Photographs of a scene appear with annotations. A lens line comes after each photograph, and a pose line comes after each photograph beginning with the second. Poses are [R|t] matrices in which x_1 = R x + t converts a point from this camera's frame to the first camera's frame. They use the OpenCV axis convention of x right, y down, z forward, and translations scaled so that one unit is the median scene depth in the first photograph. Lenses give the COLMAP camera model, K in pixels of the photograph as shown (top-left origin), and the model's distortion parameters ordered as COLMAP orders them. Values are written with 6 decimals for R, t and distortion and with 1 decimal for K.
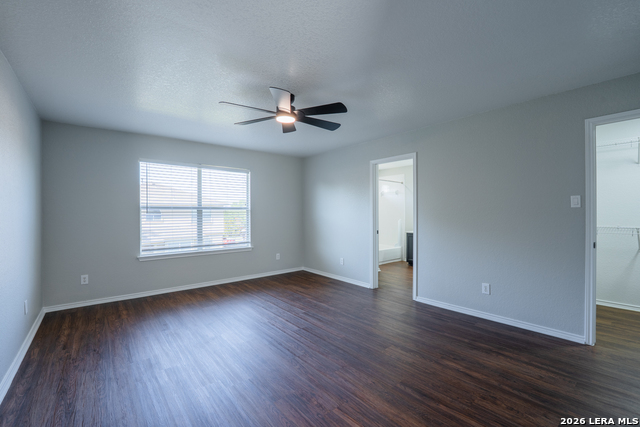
lens RADIAL K [[263.3, 0, 313.5], [0, 263.3, 213.4], [0, 0, 1]] dist [-0.001958, -0.000668]
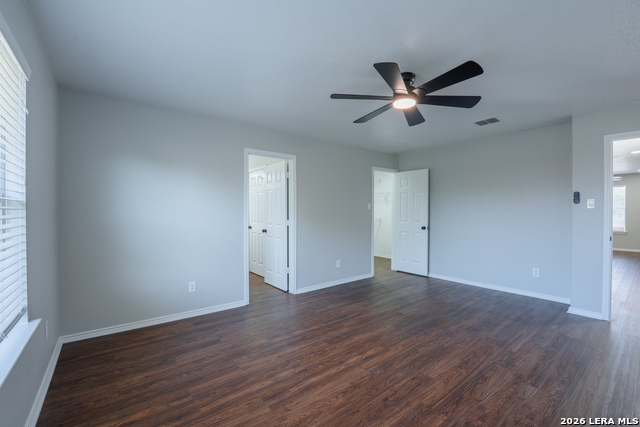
lens RADIAL K [[282.2, 0, 302.5], [0, 282.2, 214.2], [0, 0, 1]] dist [-0.001062, -0.000221]
pose [[0.035813, -0.000956, 0.999358, -0.842746], [0.000005, 1.000000, 0.000957, 0.007244], [-0.999359, -0.000029, 0.035813, 1.050038]]
